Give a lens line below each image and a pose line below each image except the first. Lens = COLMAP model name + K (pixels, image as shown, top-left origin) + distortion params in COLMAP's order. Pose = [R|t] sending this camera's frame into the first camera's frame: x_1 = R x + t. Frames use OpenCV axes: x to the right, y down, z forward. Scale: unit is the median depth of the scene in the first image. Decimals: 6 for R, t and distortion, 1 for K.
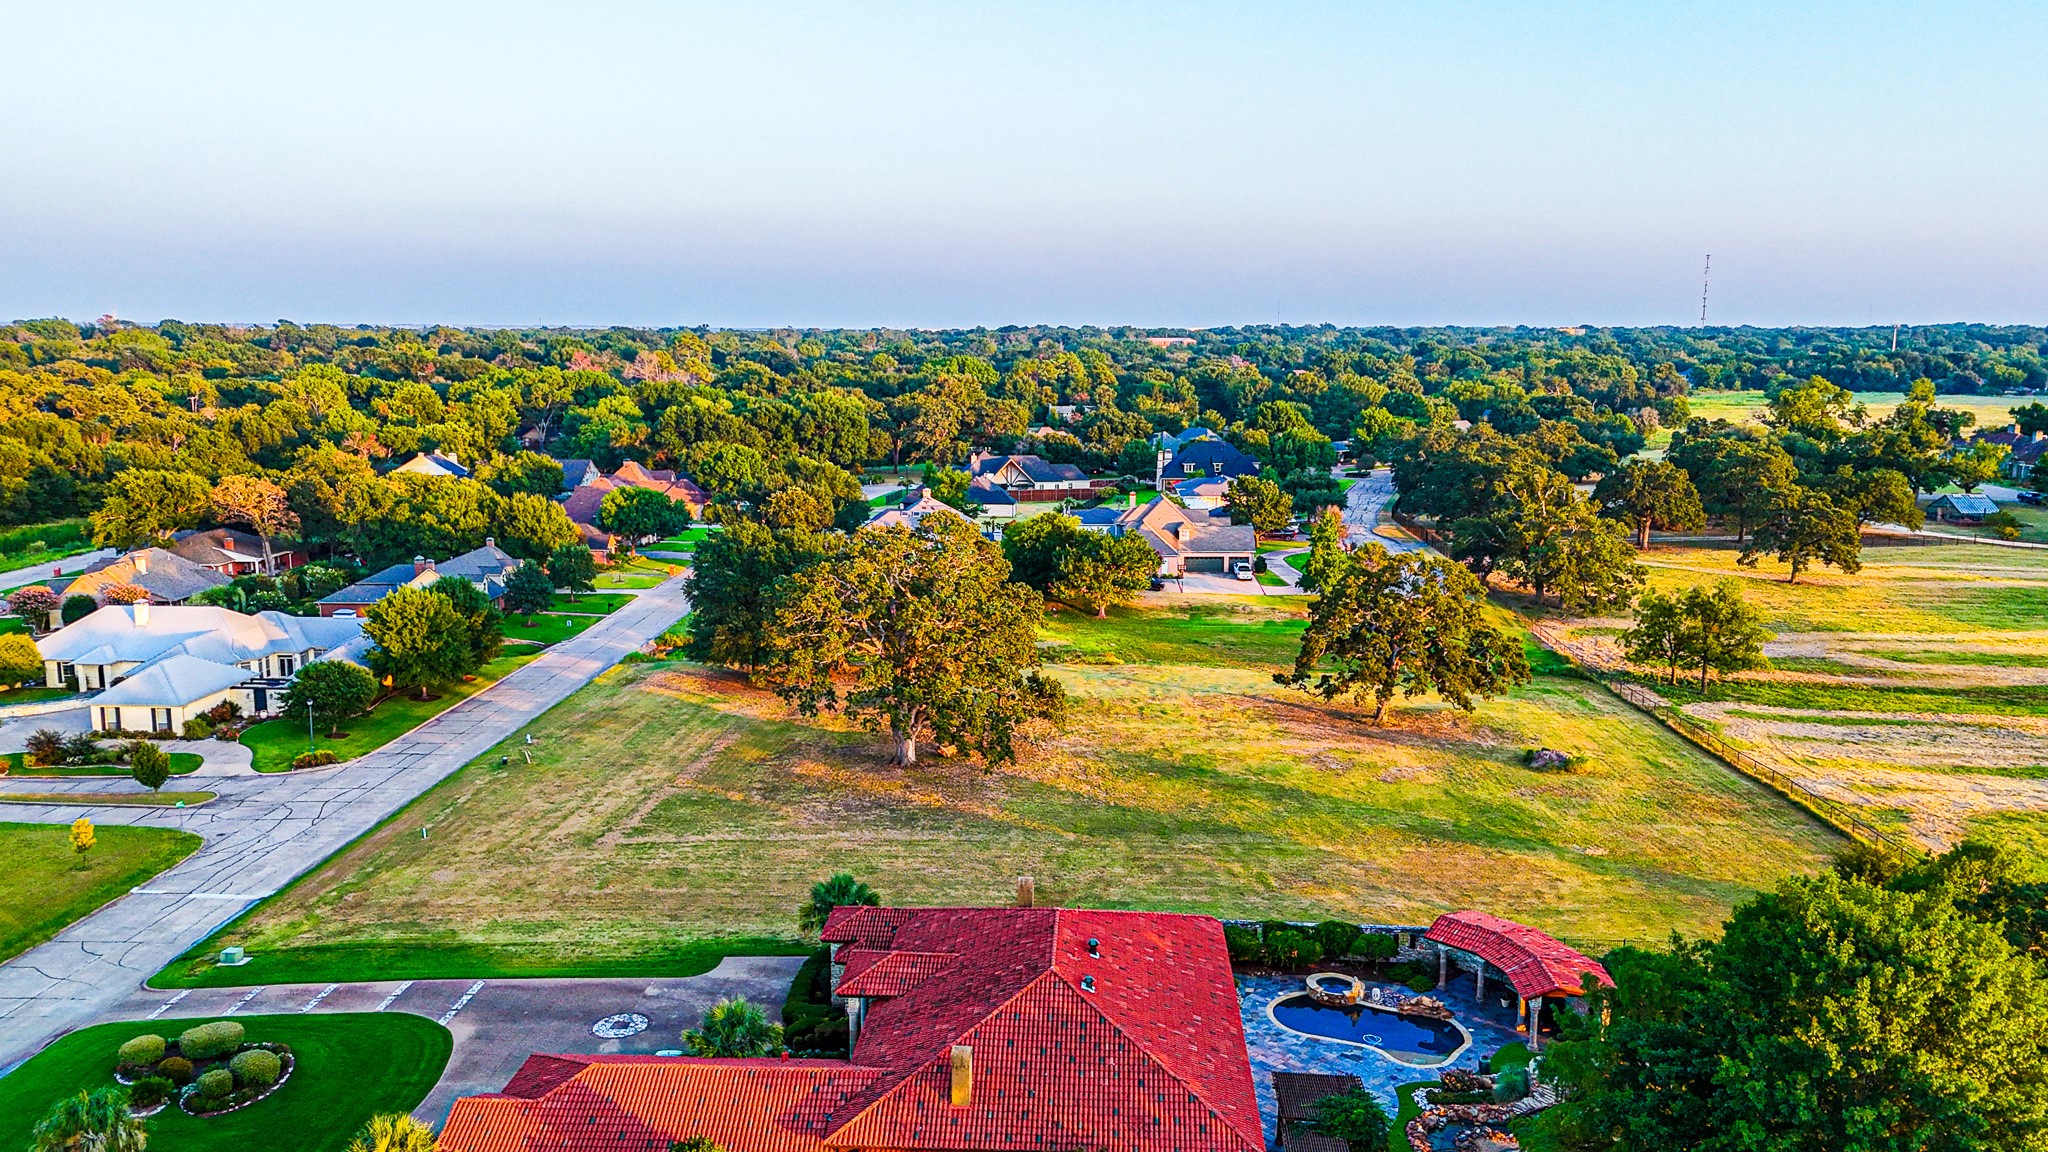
lens RADIAL K [[1510.7, 0, 1024.0], [0, 1510.7, 576.0], [0, 0, 1]] dist [0.081795, -0.087644]
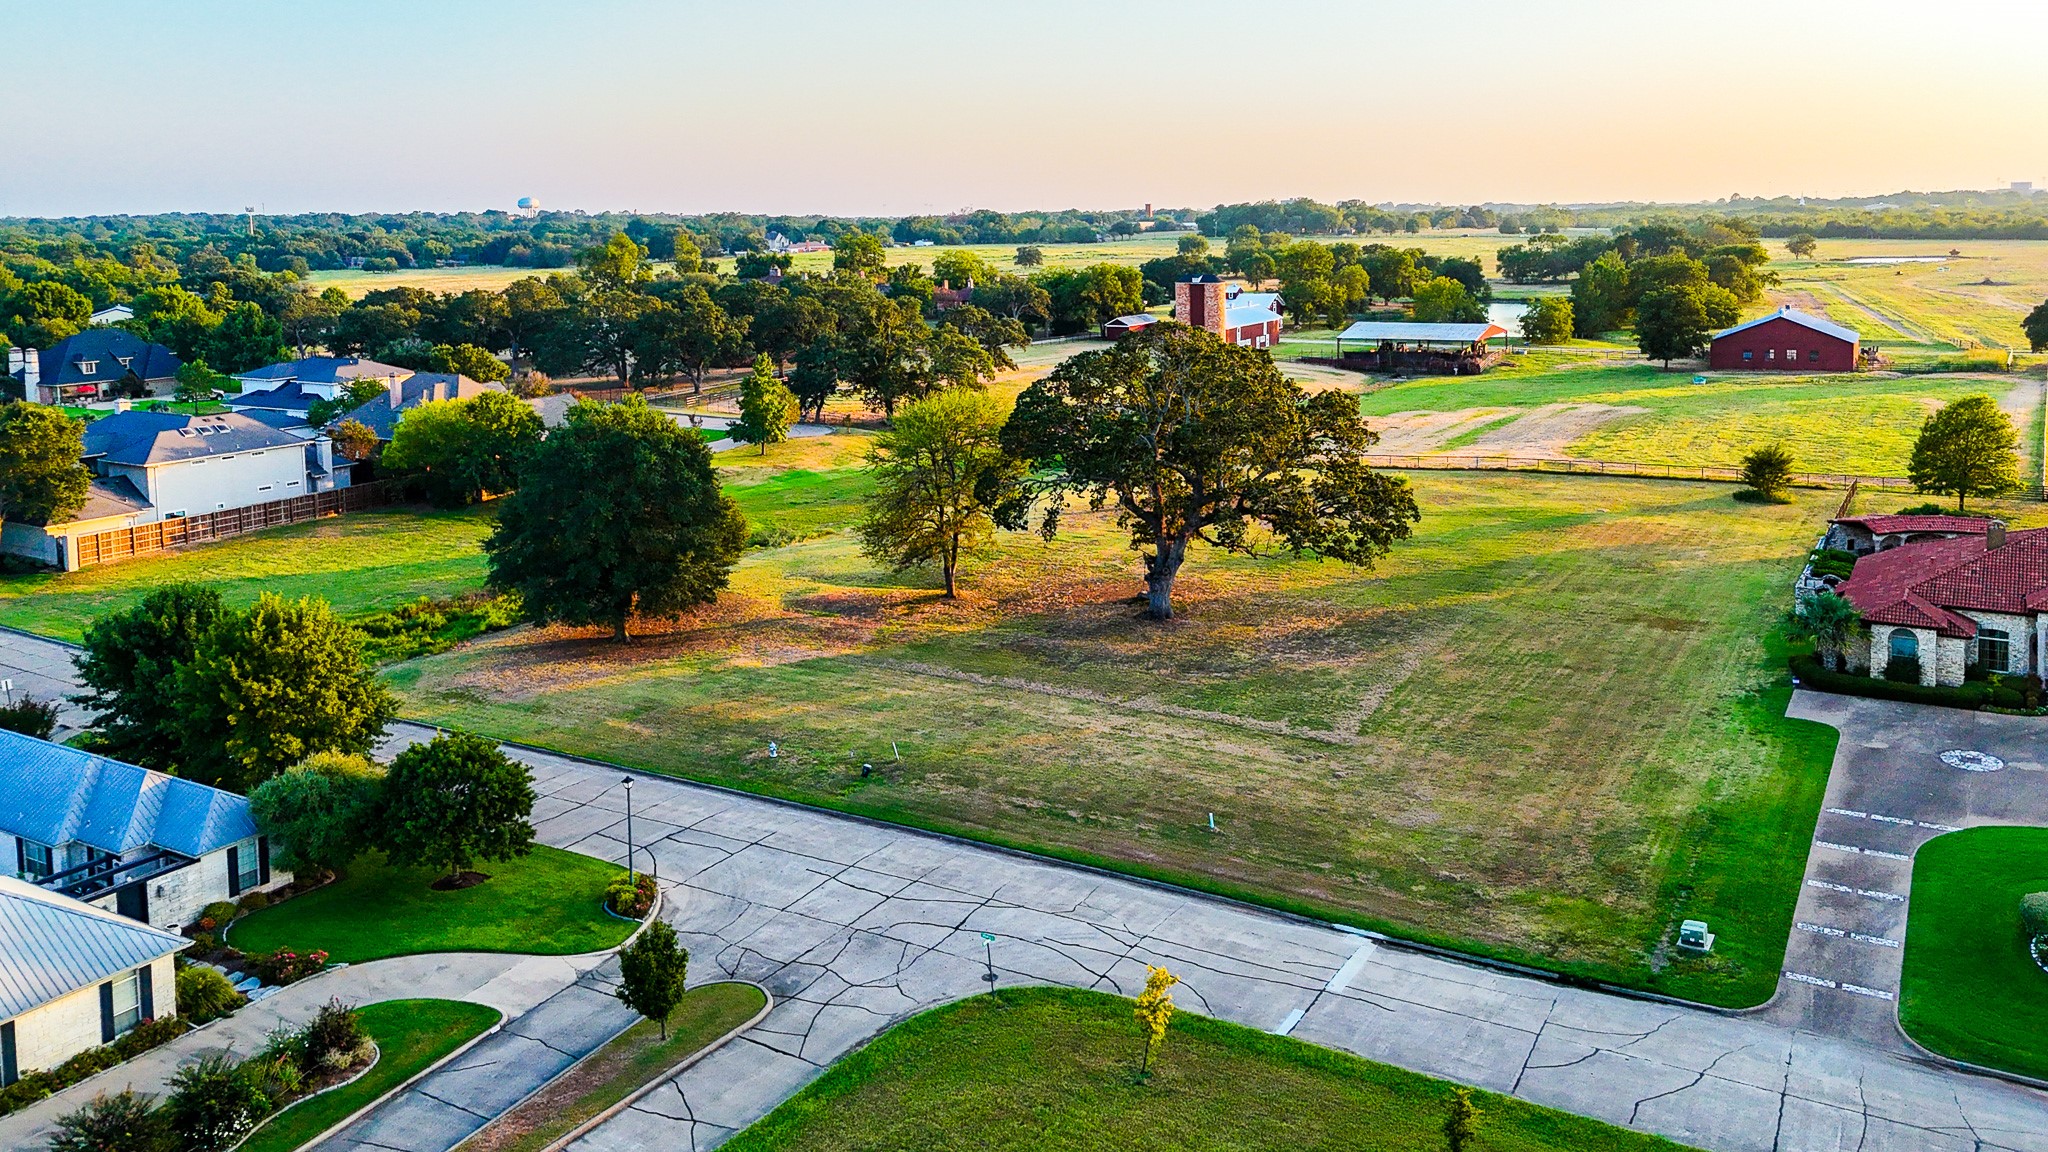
lens RADIAL K [[1561.6, 0, 1063.7], [0, 1561.6, 399.2], [0, 0, 1]] dist [0.034061, -0.002498]
pose [[0.456761, -0.115517, 0.882057, -0.653695], [0.159042, 0.986162, 0.046794, -0.035409], [-0.875257, 0.118911, 0.468813, 0.468820]]
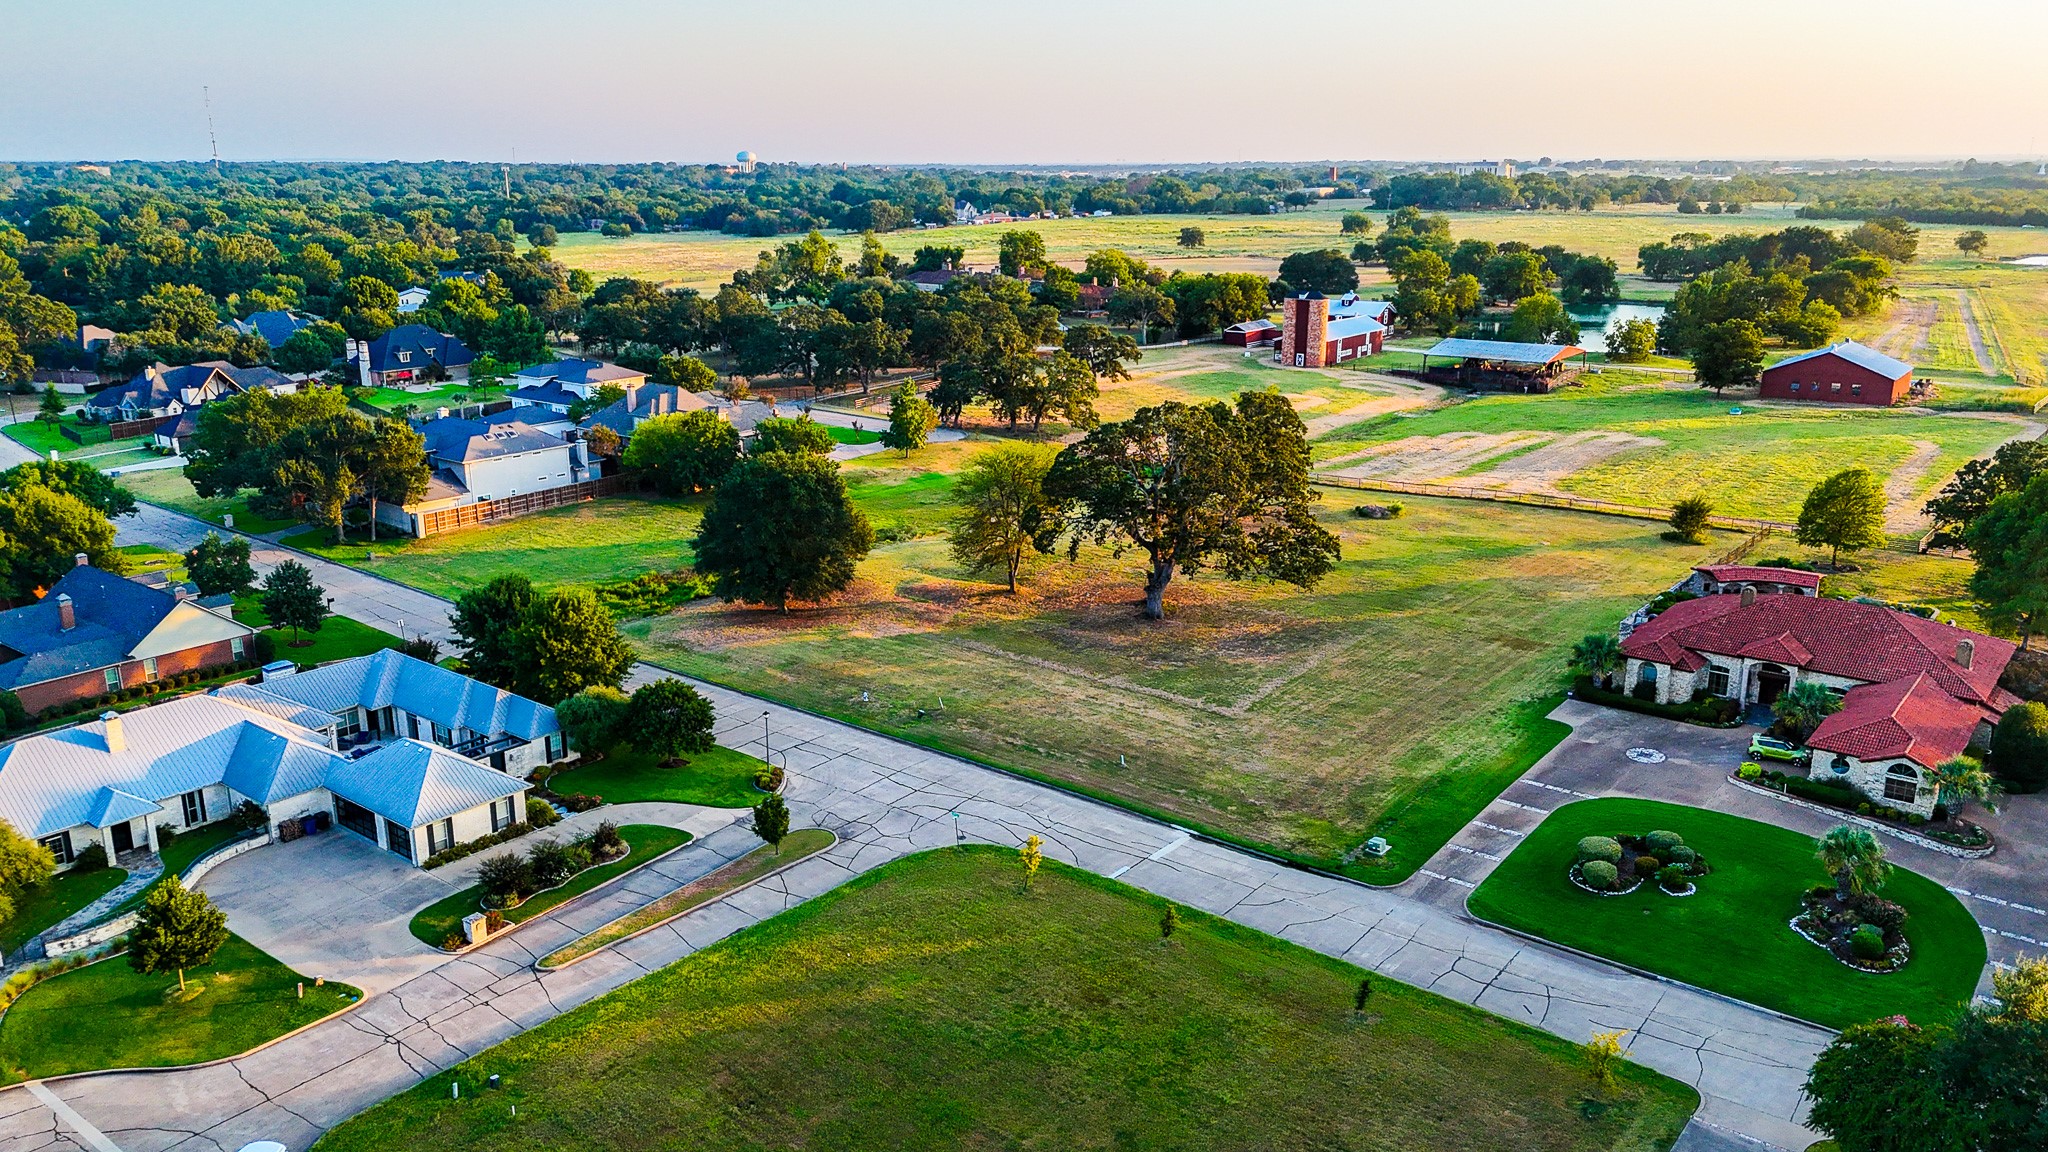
lens RADIAL K [[1493.7, 0, 1024.0], [0, 1493.7, 576.0], [0, 0, 1]] dist [0.080270, -0.081941]
pose [[0.586052, -0.220048, 0.779822, -0.792847], [0.135783, 0.975479, 0.173215, -0.094887], [-0.798815, 0.004374, 0.601560, 0.281967]]
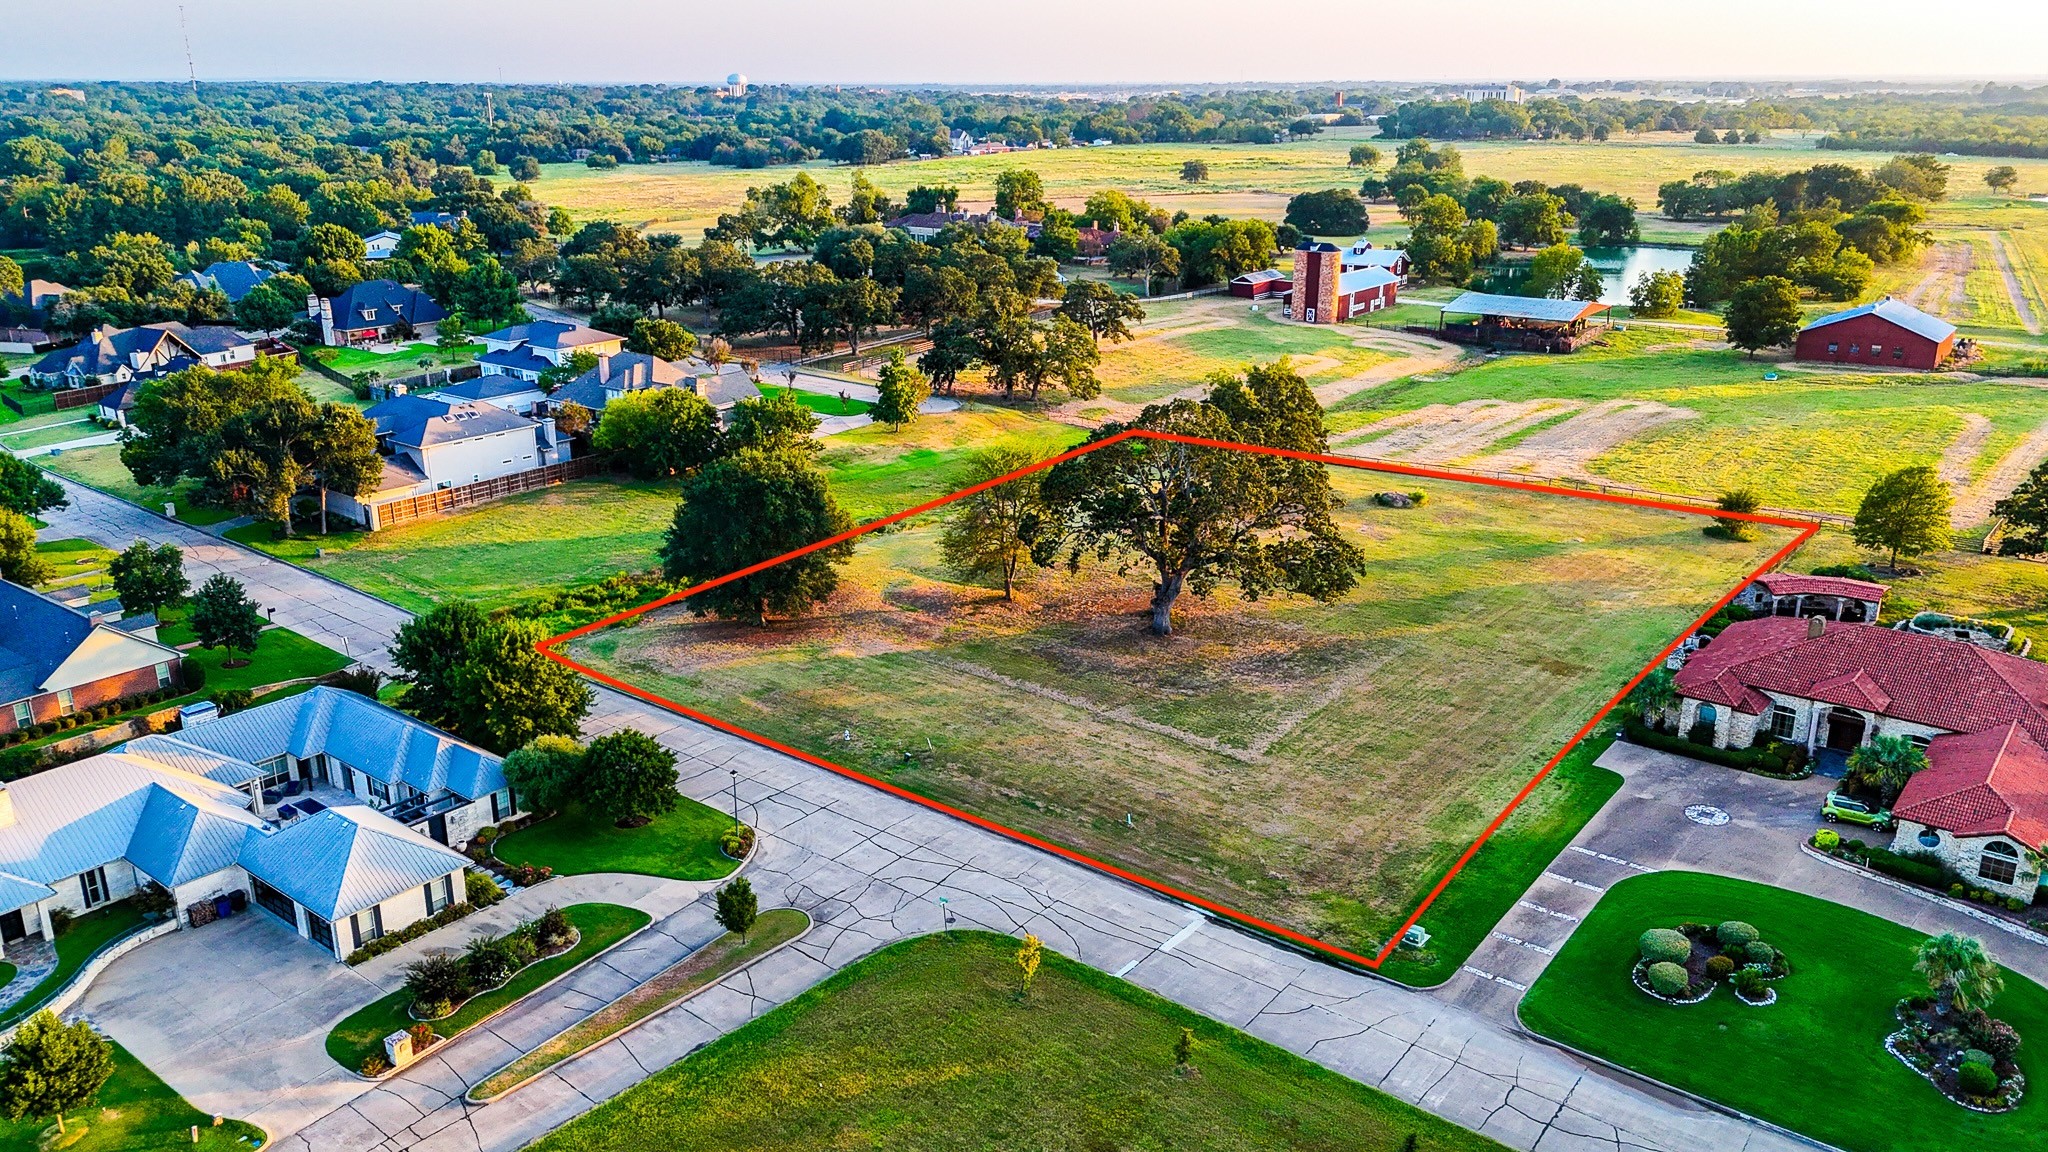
lens RADIAL K [[1499.6, 0, 1024.0], [0, 1499.6, 576.0], [0, 0, 1]] dist [0.074175, -0.069494]
pose [[0.584823, -0.257037, 0.769359, -0.730572], [0.135743, 0.966104, 0.219584, -0.127783], [-0.799722, -0.023982, 0.599891, 0.321315]]
